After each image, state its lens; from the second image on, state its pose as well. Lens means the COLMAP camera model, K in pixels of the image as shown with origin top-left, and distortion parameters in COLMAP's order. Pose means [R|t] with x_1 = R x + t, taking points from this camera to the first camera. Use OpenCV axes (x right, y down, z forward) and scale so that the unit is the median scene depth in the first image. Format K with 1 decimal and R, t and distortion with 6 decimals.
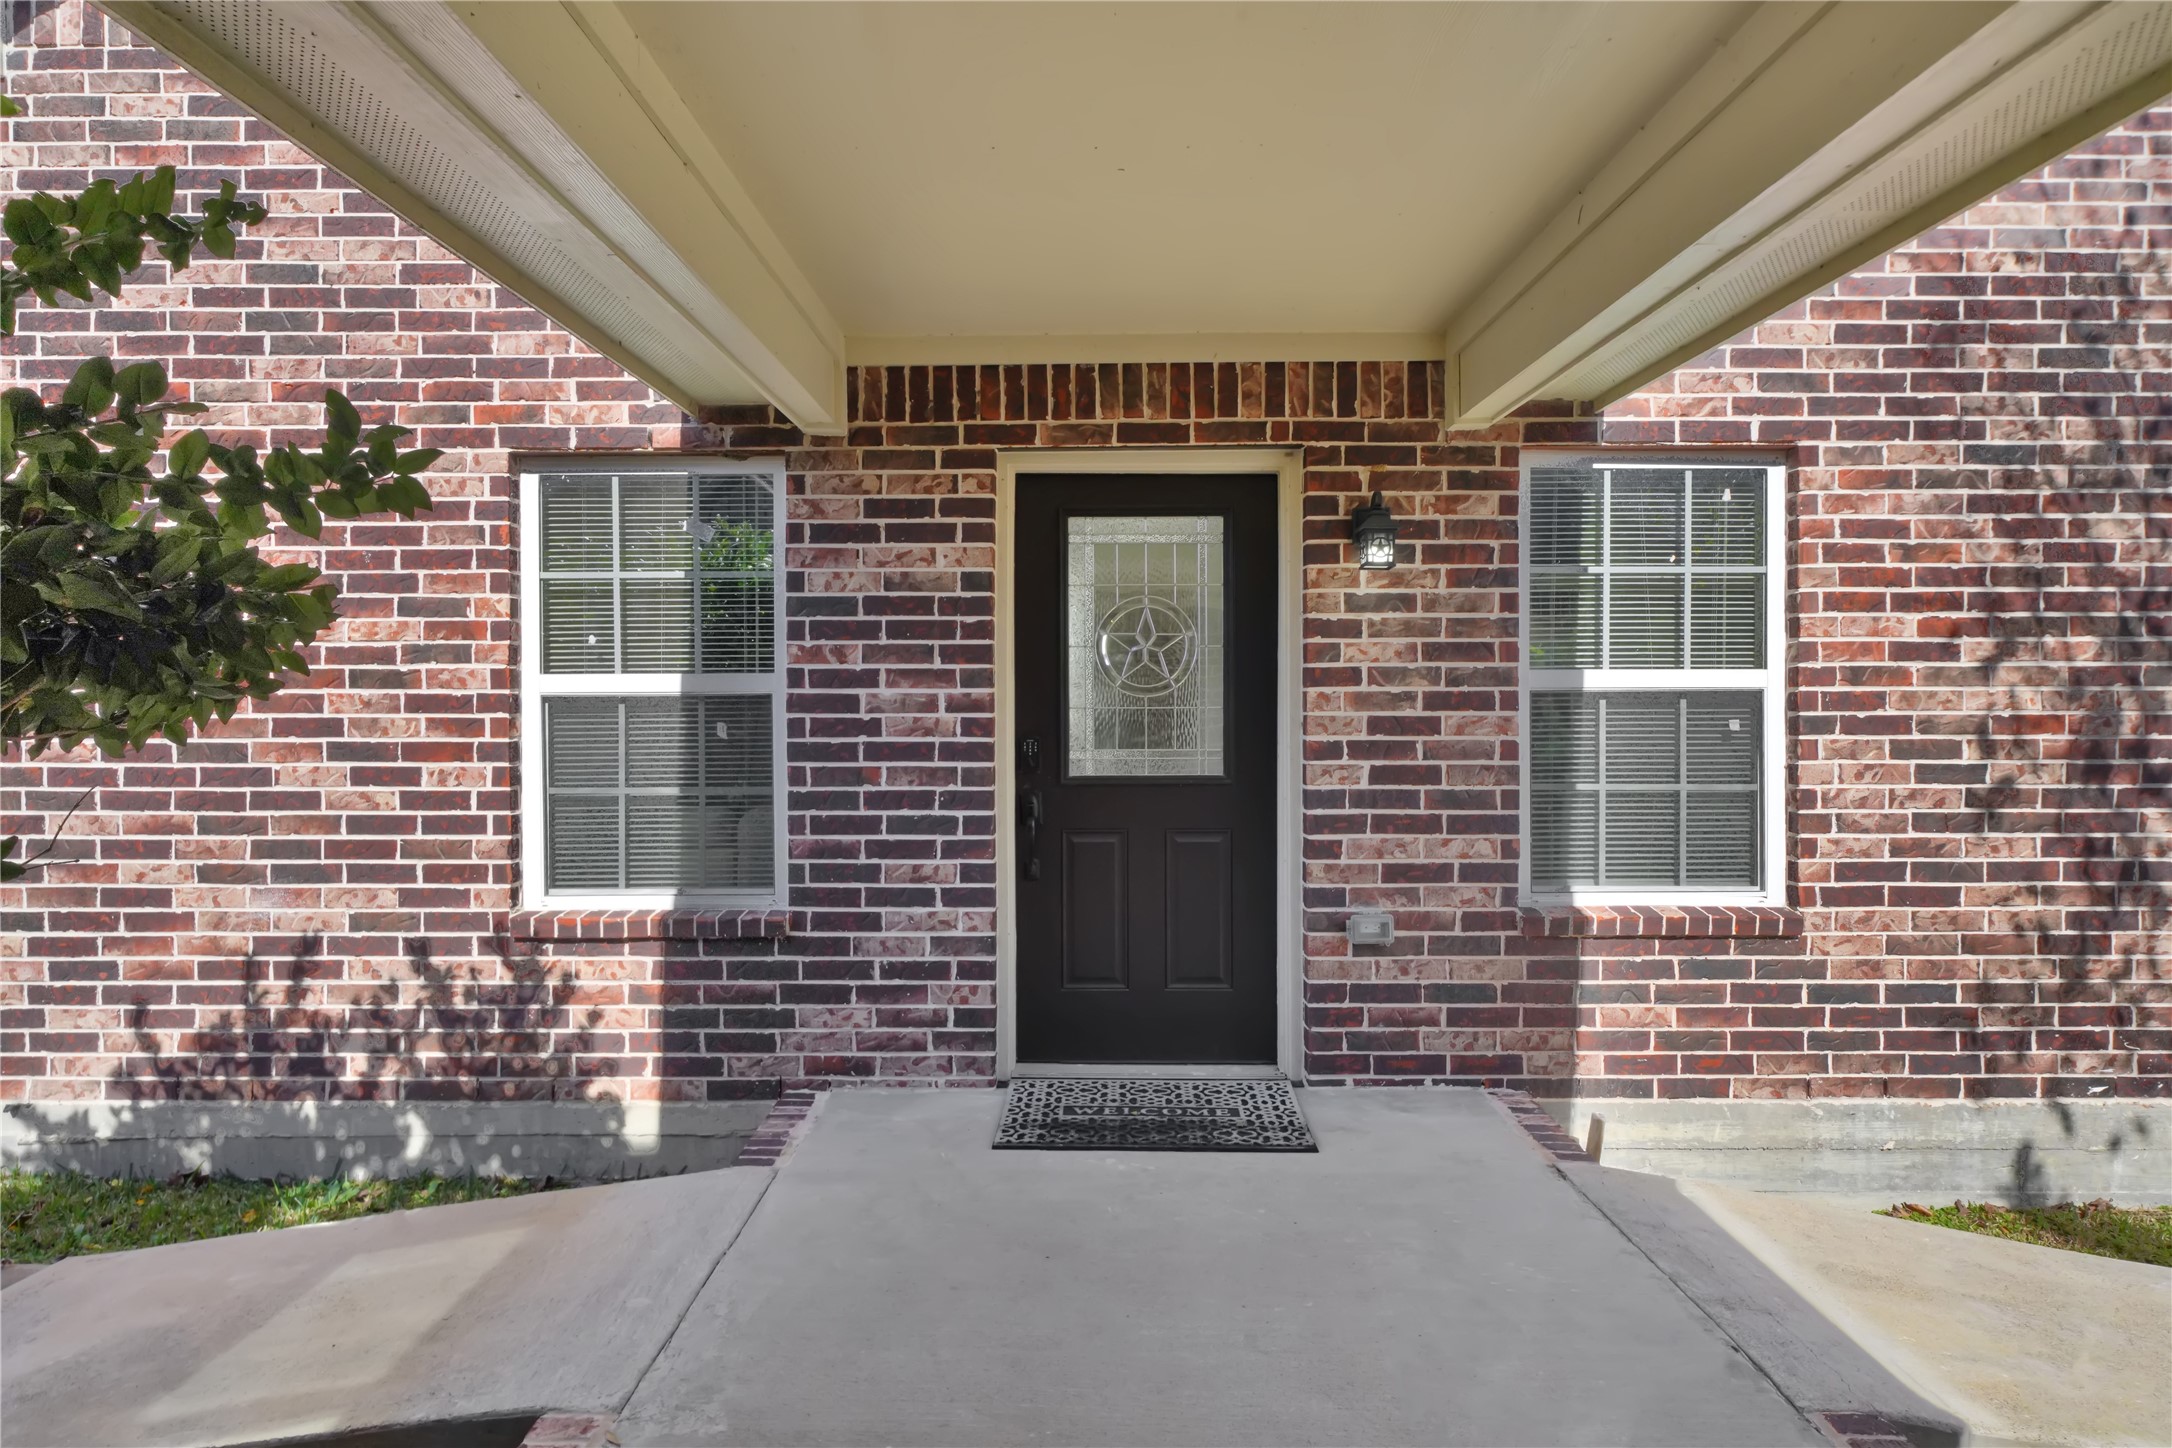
lens RADIAL K [[1265.8, 0, 1086.0], [0, 1265.8, 724.0], [0, 0, 1]] dist [-0.000518, -0.000117]
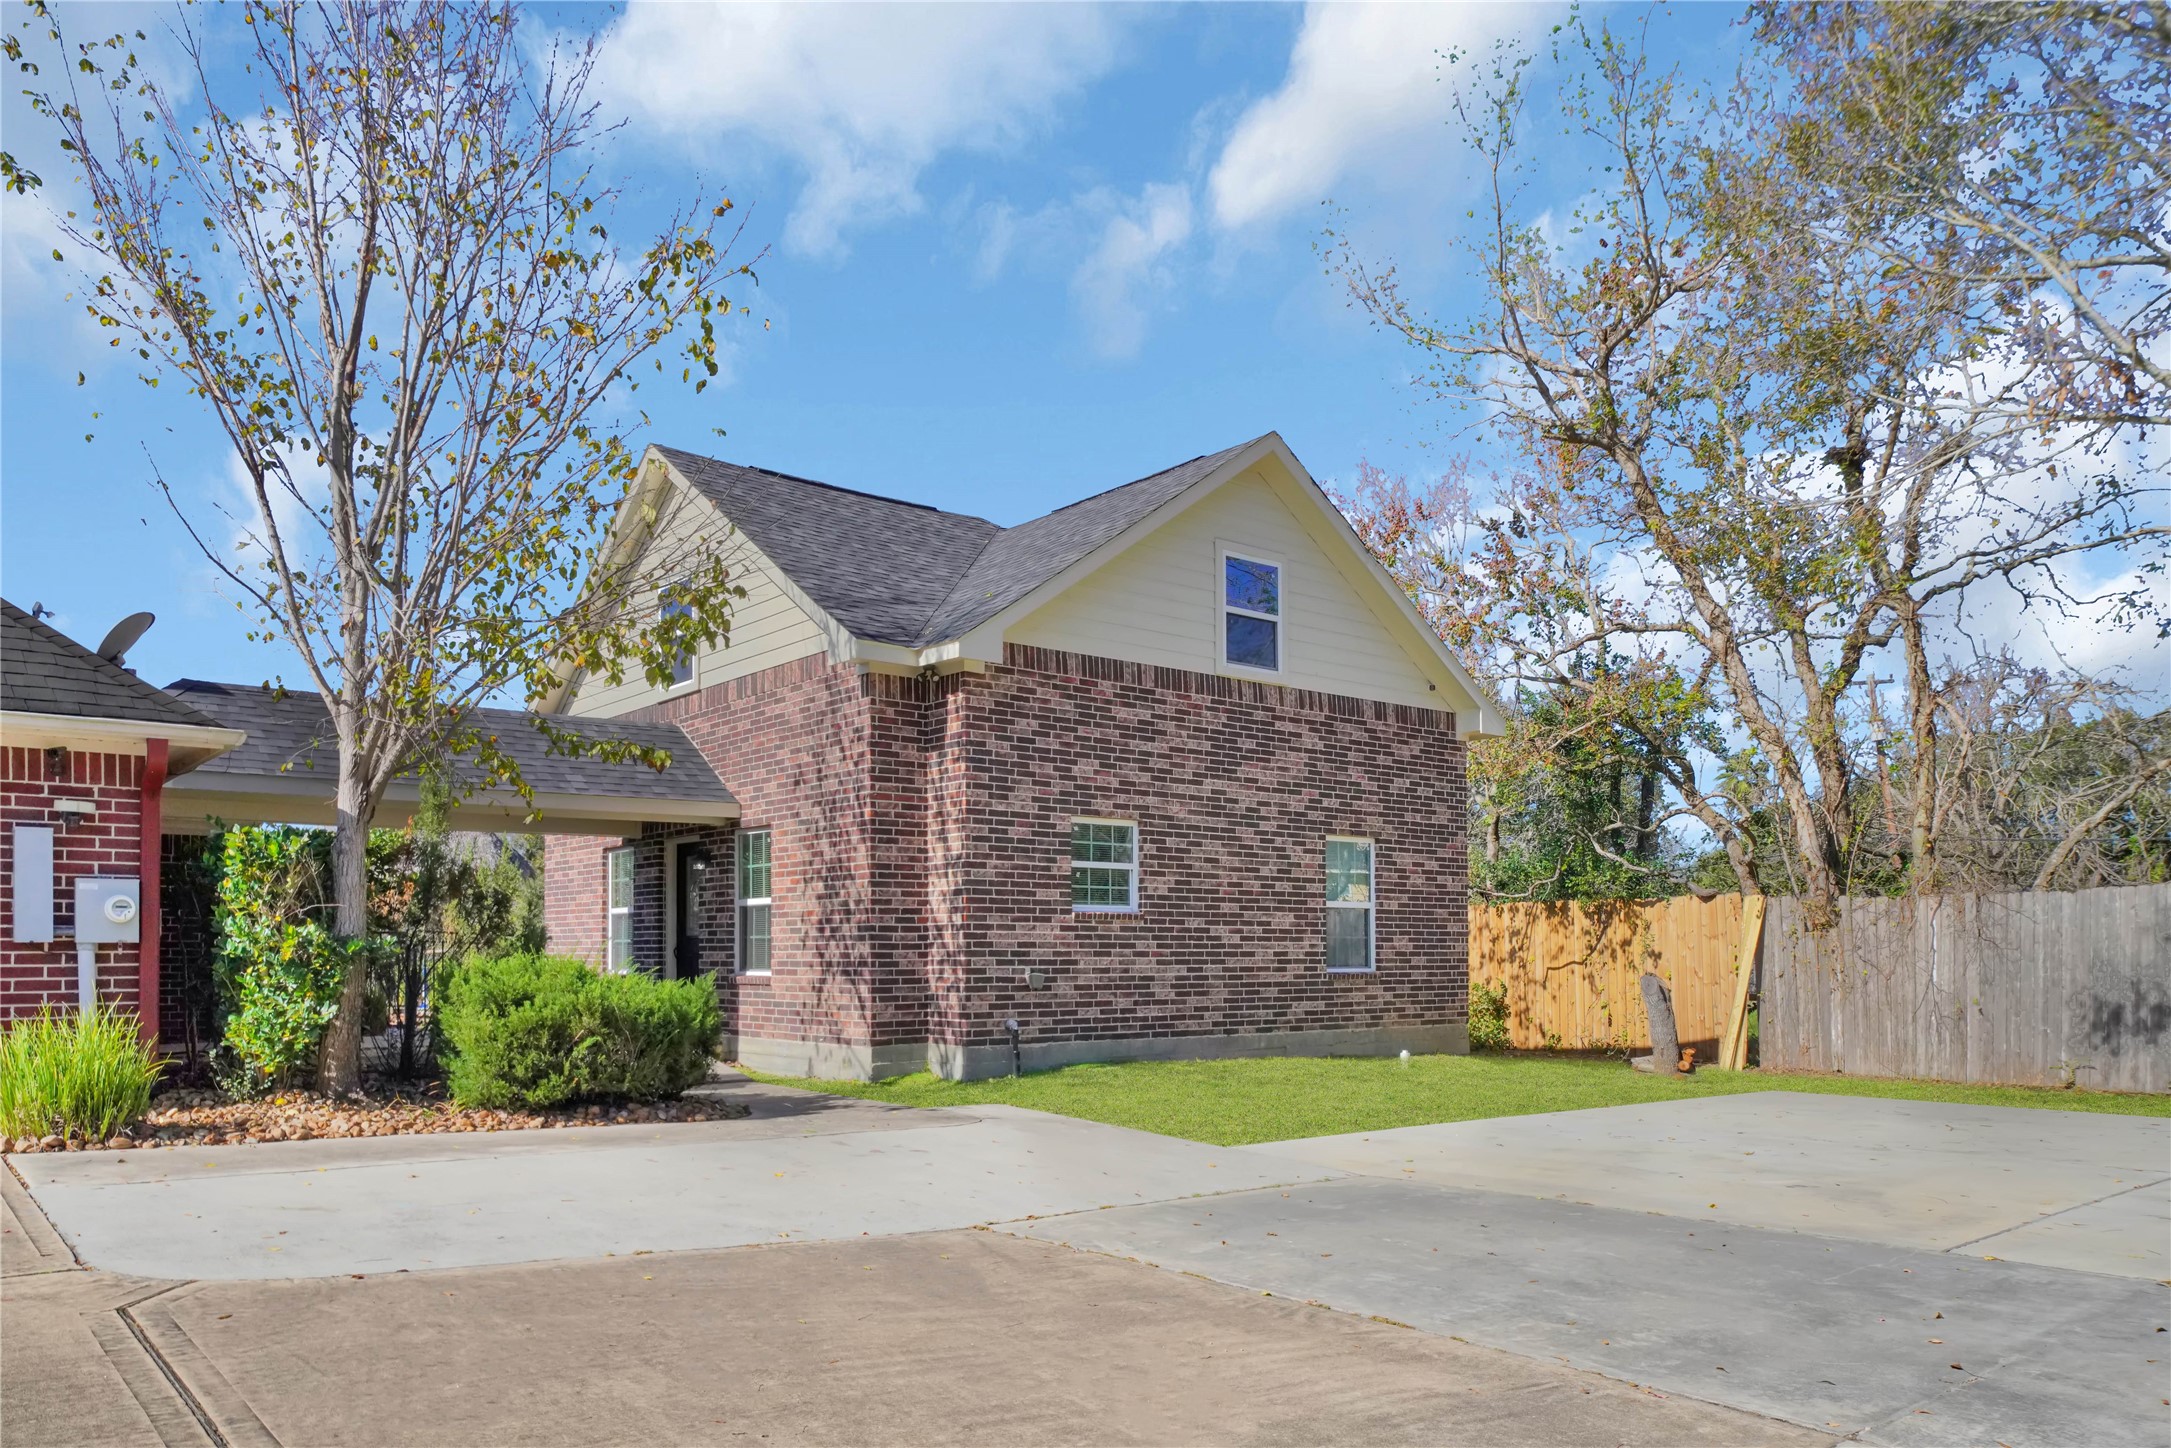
lens RADIAL K [[1533.1, 0, 1085.5], [0, 1533.1, 724.0], [0, 0, 1]] dist [0.000399, 0.000010]
pose [[0.637427, -0.116201, -0.761698, 3.923261], [0.023716, 0.991053, -0.131343, 0.047843], [0.770146, 0.065657, 0.634480, -0.800297]]
